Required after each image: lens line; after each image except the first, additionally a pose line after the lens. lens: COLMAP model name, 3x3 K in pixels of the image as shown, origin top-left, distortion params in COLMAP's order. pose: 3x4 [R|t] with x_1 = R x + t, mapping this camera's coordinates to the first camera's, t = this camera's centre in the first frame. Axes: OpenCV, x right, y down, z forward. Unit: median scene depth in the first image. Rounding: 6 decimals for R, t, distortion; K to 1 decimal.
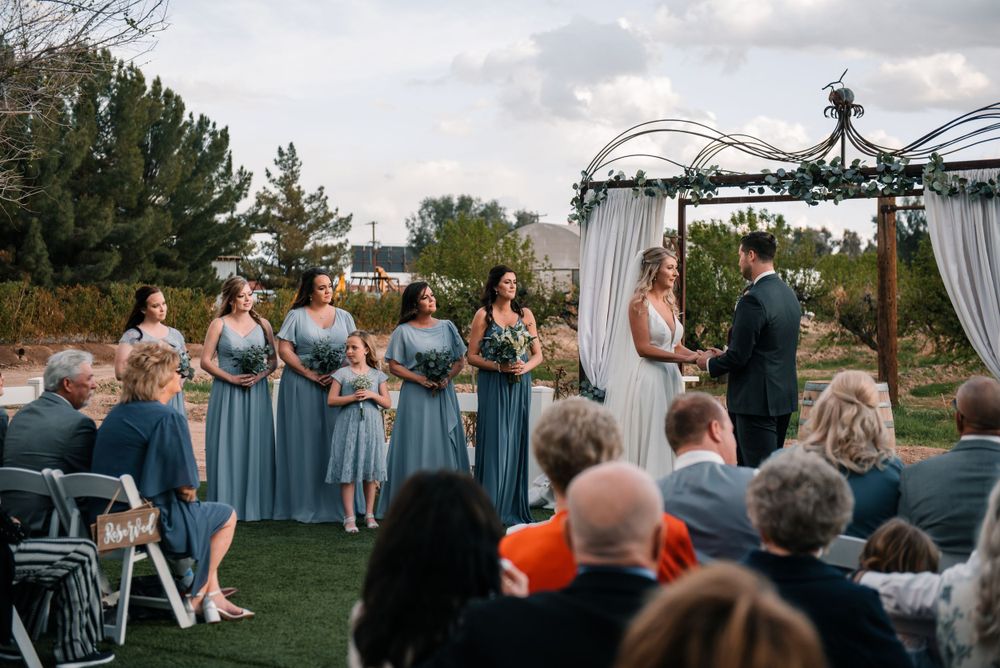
lens RADIAL K [[1401.6, 0, 503.7], [0, 1401.6, 330.4], [0, 0, 1]] dist [0.081571, 0.000000]
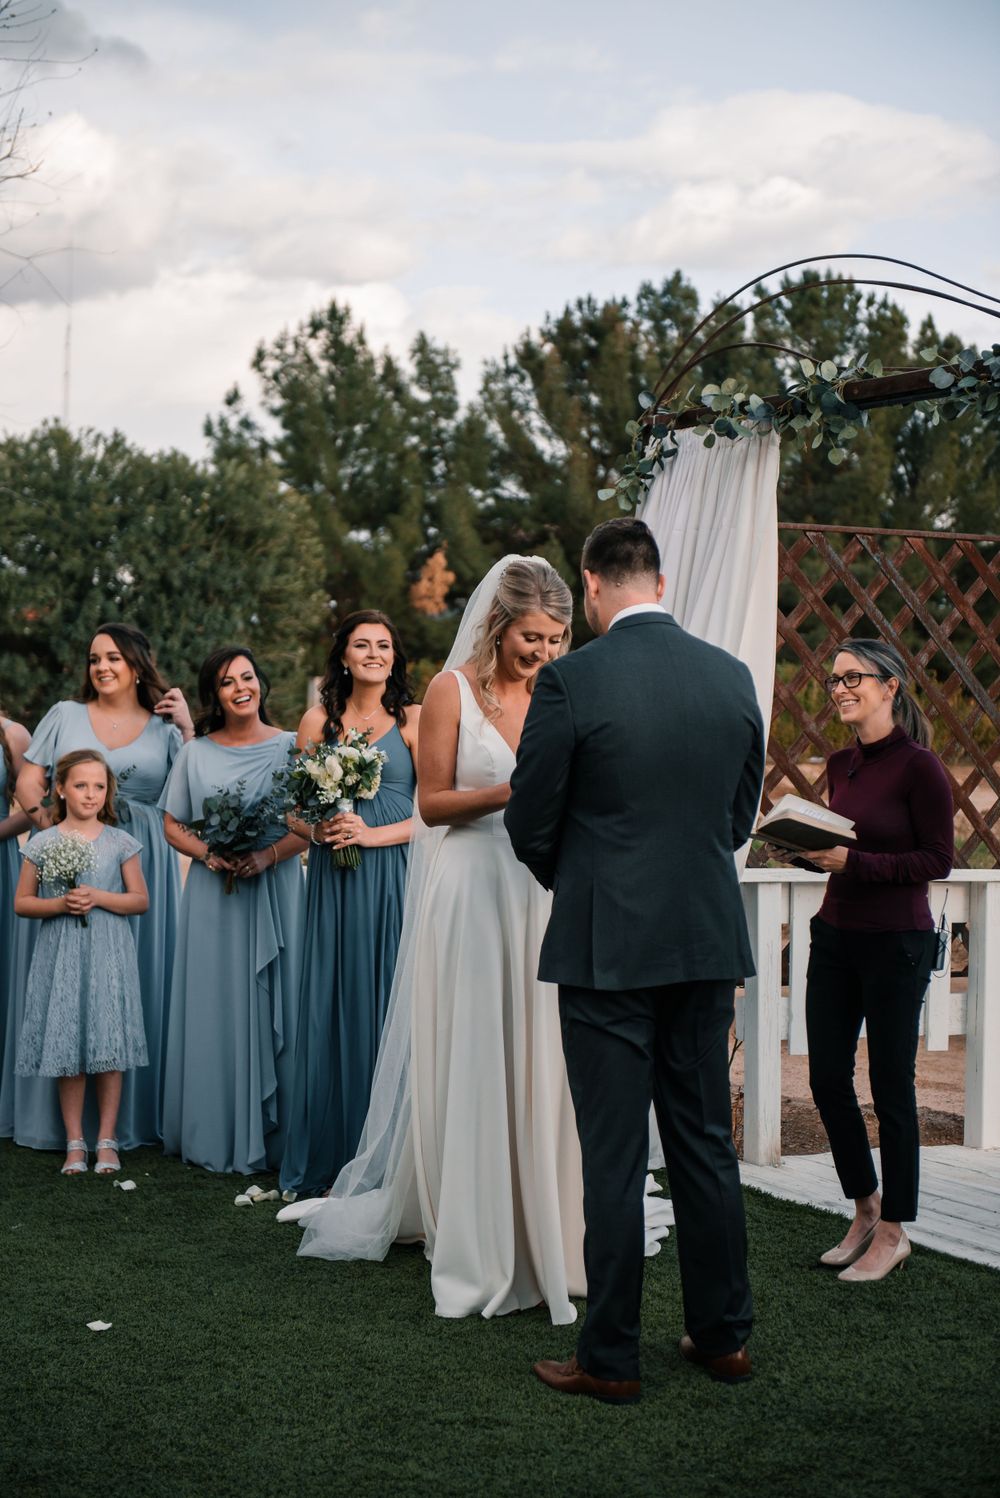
lens RADIAL K [[2315.2, 0, 499.6], [0, 2315.2, 741.4], [0, 0, 1]] dist [0.129281, 0.000000]
pose [[0.888485, 0.009525, -0.458807, 0.364804], [-0.009558, 0.999952, 0.002249, -0.006084], [0.458806, 0.002387, 0.888533, 0.348652]]
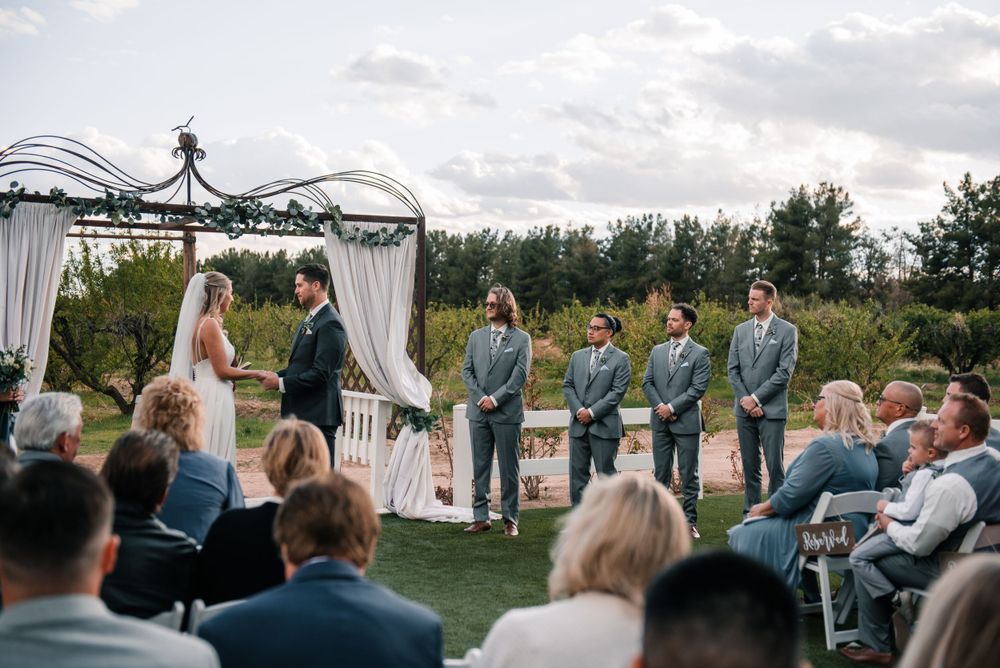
lens RADIAL K [[1237.6, 0, 501.5], [0, 1237.6, 325.4], [0, 0, 1]] dist [0.100780, 0.000000]
pose [[0.455271, 0.001764, 0.890351, -0.537366], [0.008359, 0.999945, -0.006256, -0.010721], [-0.890314, 0.010291, 0.455232, 0.338545]]
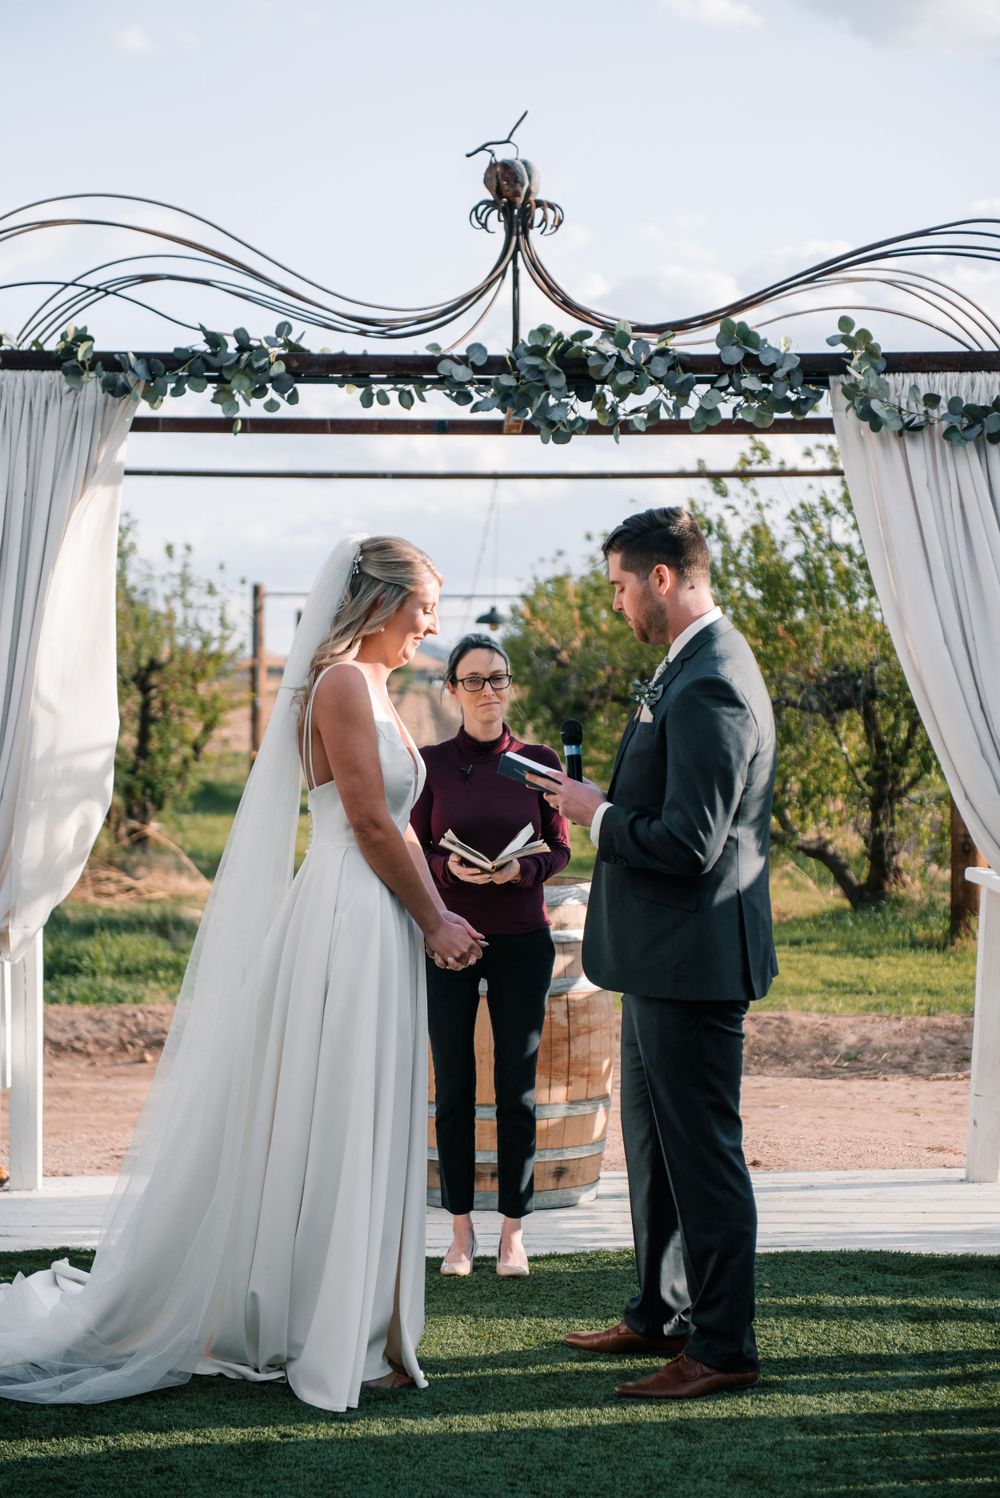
lens RADIAL K [[2904.3, 0, 500.3], [0, 2904.3, 746.8], [0, 0, 1]] dist [0.153873, 0.000000]
pose [[0.837358, -0.013868, 0.546478, -0.228577], [0.011169, 0.999904, 0.008260, -0.009731], [-0.546540, -0.000813, 0.837433, 0.306321]]
